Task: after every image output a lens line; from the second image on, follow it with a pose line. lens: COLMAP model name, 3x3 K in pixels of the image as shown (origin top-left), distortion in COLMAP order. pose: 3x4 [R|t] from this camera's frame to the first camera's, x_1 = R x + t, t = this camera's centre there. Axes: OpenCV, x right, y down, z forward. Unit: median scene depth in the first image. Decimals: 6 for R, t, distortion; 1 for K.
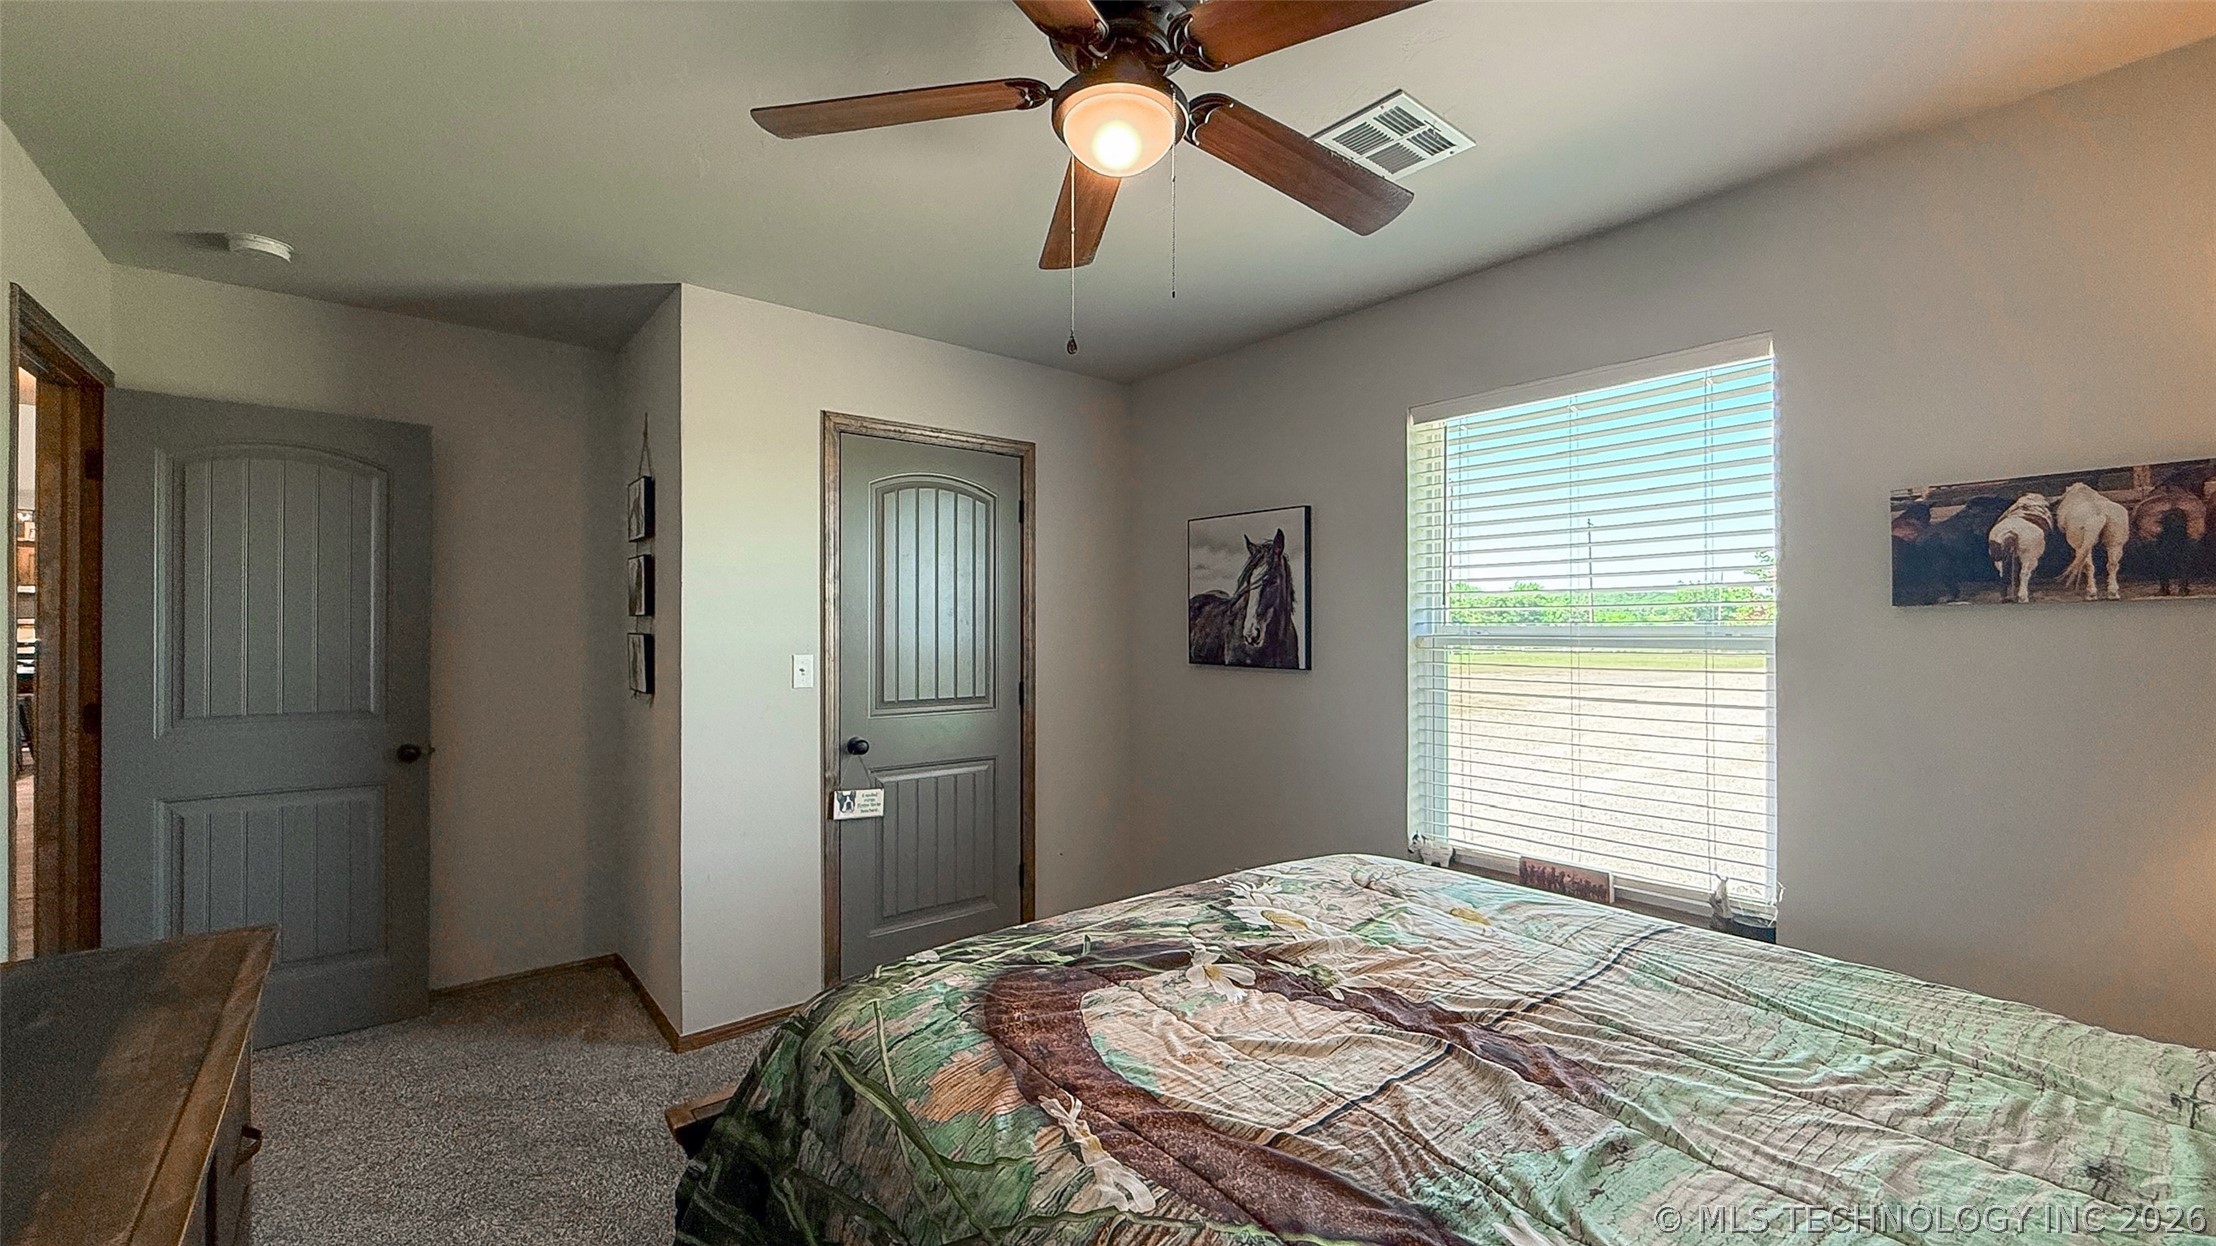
lens RADIAL K [[884.0, 0, 1116.4], [0, 884.0, 624.2], [0, 0, 1]] dist [0.000175, -0.000245]
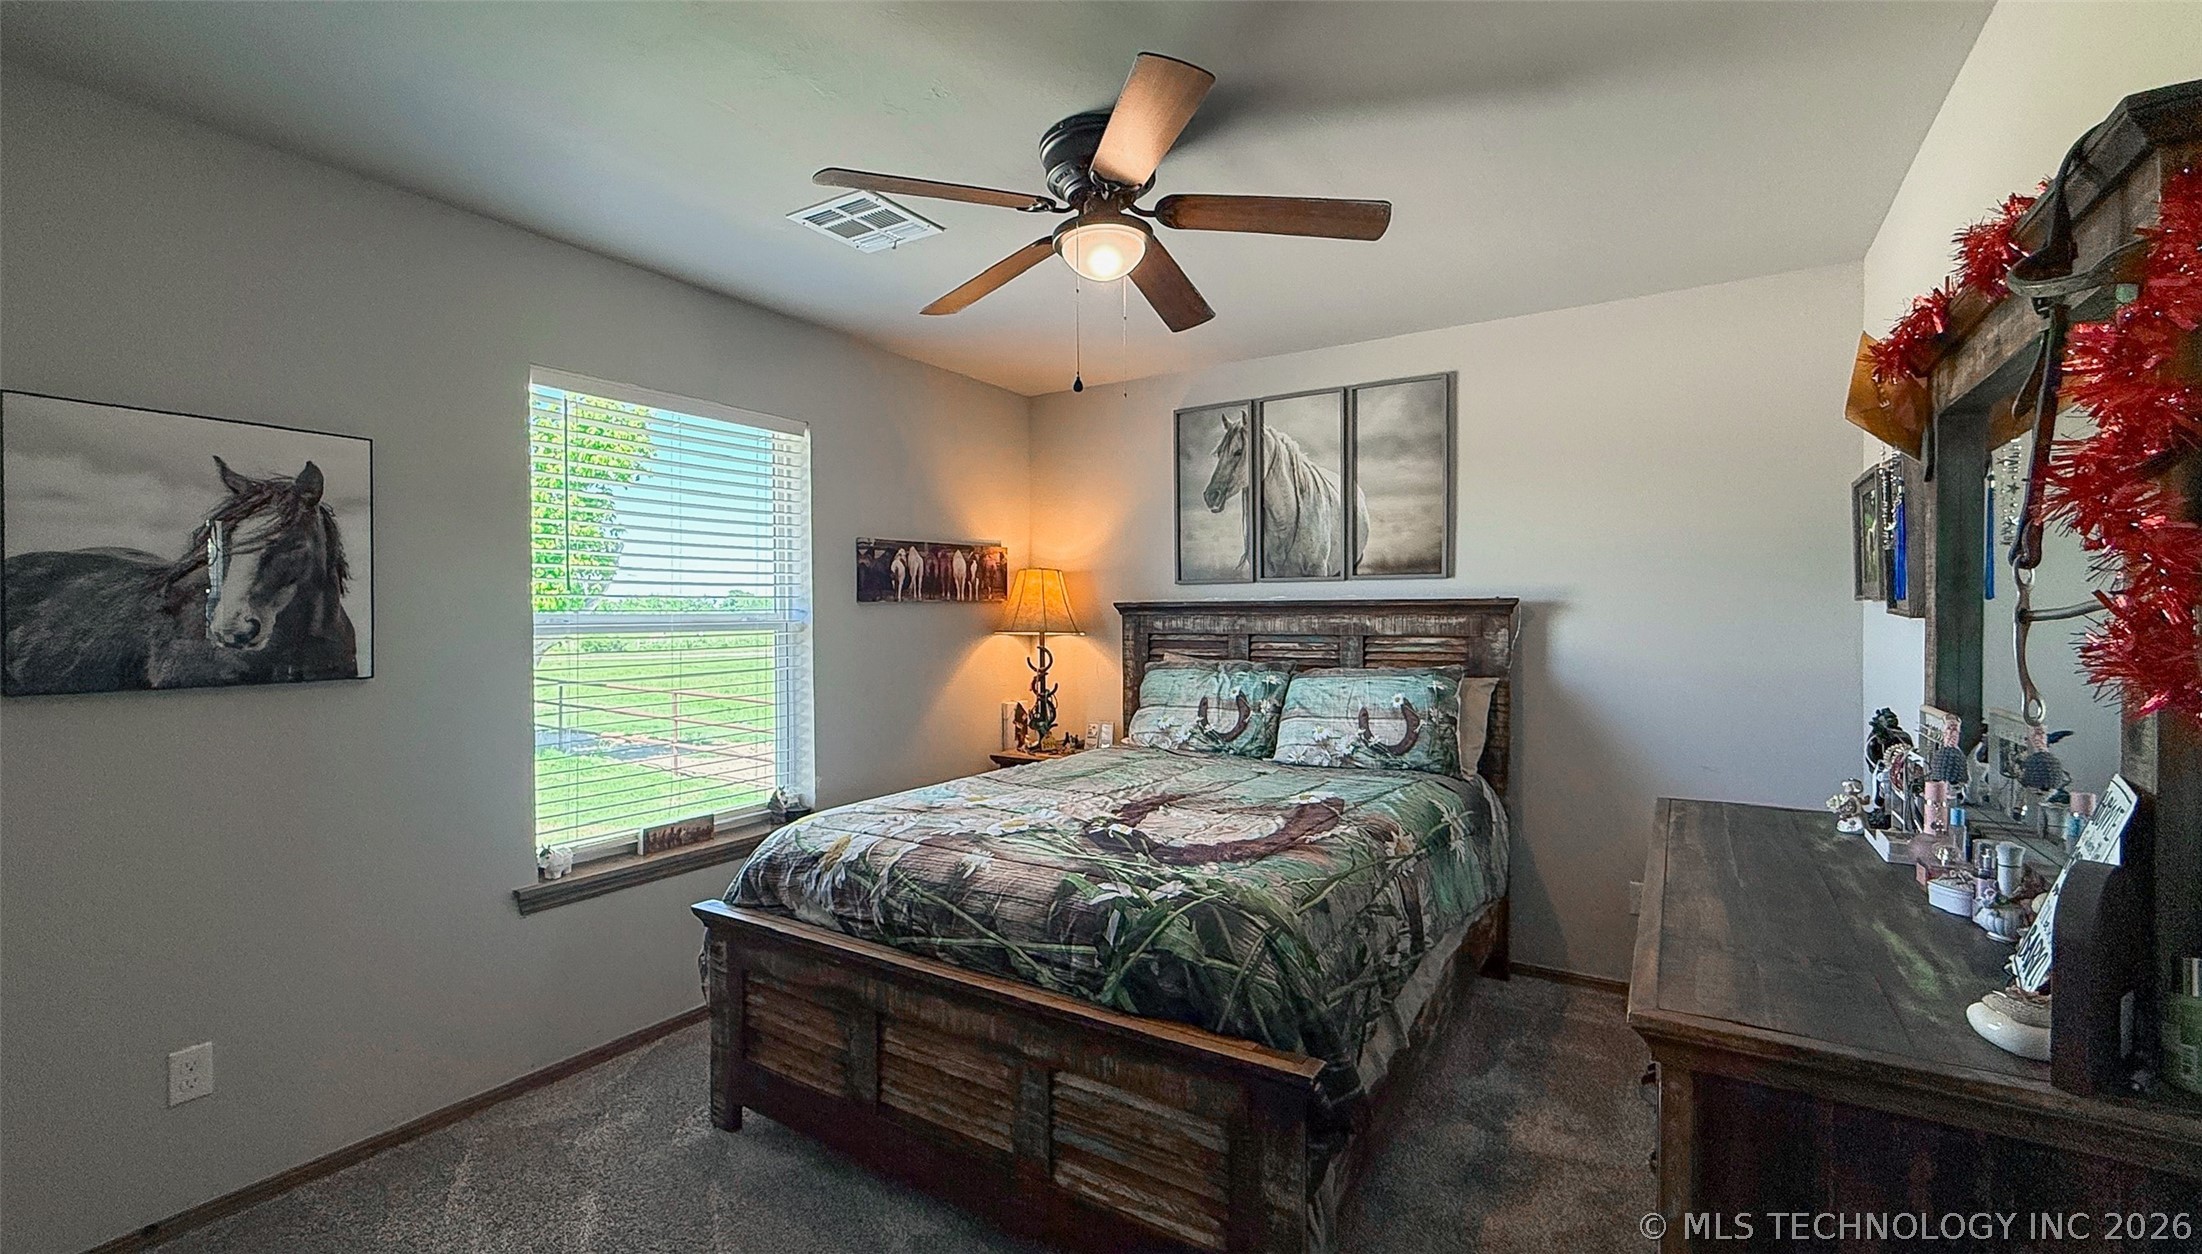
lens RADIAL K [[897.3, 0, 1093.9], [0, 897.3, 622.7], [0, 0, 1]] dist [0.000150, -0.000406]
pose [[-0.293963, -0.011228, 0.955751, -0.610154], [0.000350, 0.999930, 0.011855, 0.000015], [-0.955817, 0.003819, -0.293939, 0.660395]]
